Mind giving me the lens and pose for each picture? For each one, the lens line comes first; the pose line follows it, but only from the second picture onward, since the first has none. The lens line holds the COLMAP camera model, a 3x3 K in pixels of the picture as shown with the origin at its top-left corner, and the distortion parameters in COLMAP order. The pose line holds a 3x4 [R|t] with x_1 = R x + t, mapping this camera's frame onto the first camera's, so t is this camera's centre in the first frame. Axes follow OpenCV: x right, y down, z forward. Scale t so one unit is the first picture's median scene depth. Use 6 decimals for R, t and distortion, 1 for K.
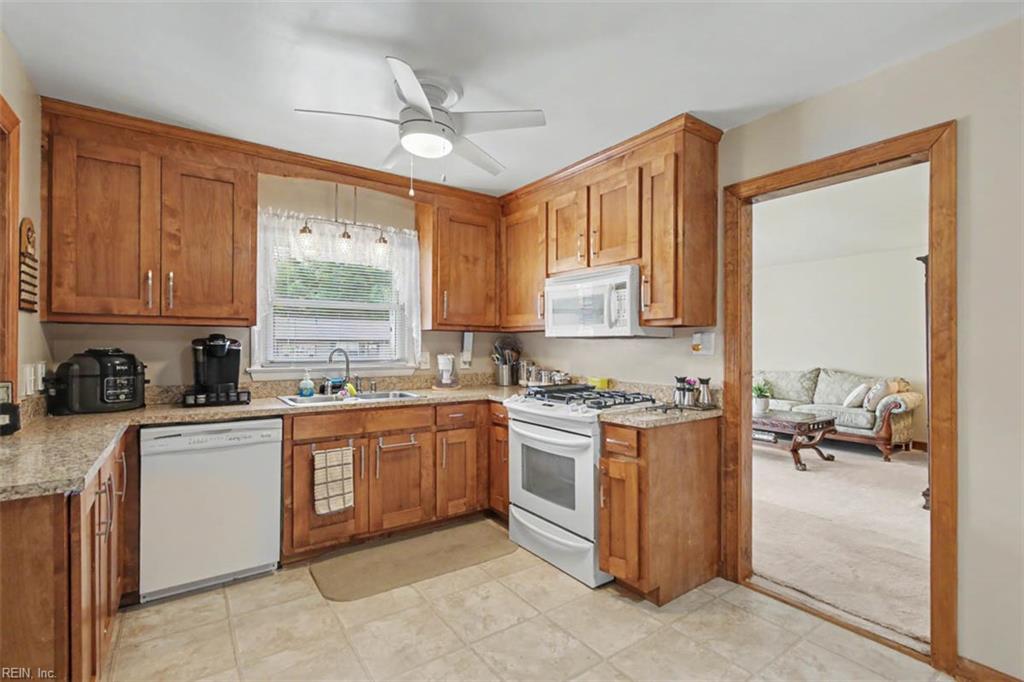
lens RADIAL K [[481.1, 0, 515.4], [0, 481.1, 338.4], [0, 0, 1]] dist [-0.005051, 0.001528]
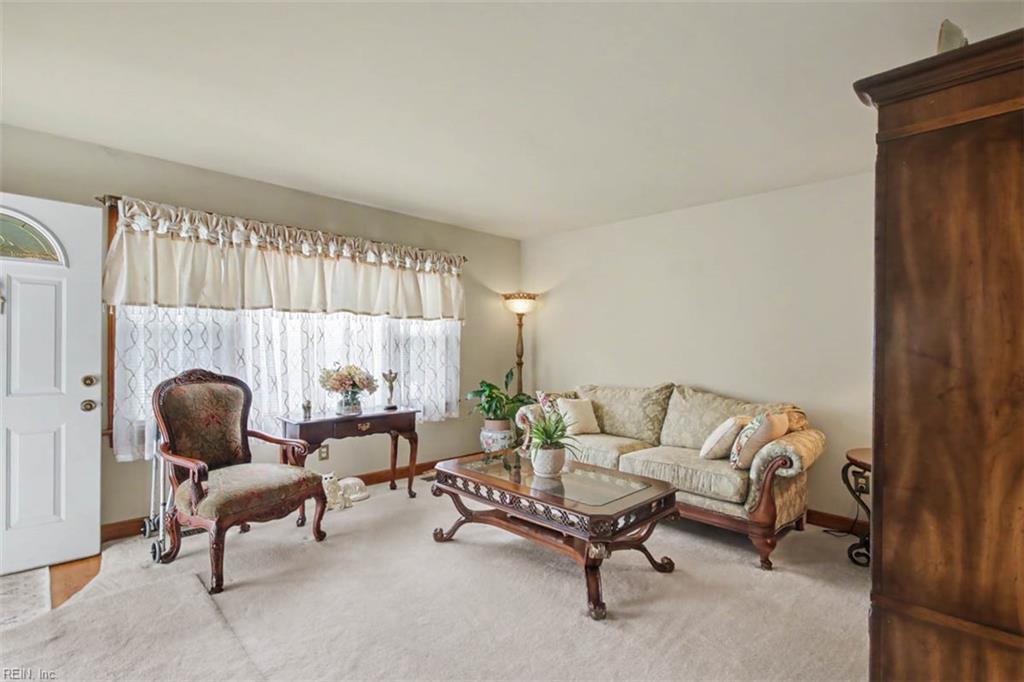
lens RADIAL K [[481.1, 0, 511.6], [0, 481.1, 349.0], [0, 0, 1]] dist [-0.005051, 0.001528]
pose [[0.987927, 0.007816, 0.154720, 0.395638], [-0.011402, 0.999686, 0.022307, 0.006467], [-0.154498, -0.023802, 0.987706, 0.503664]]
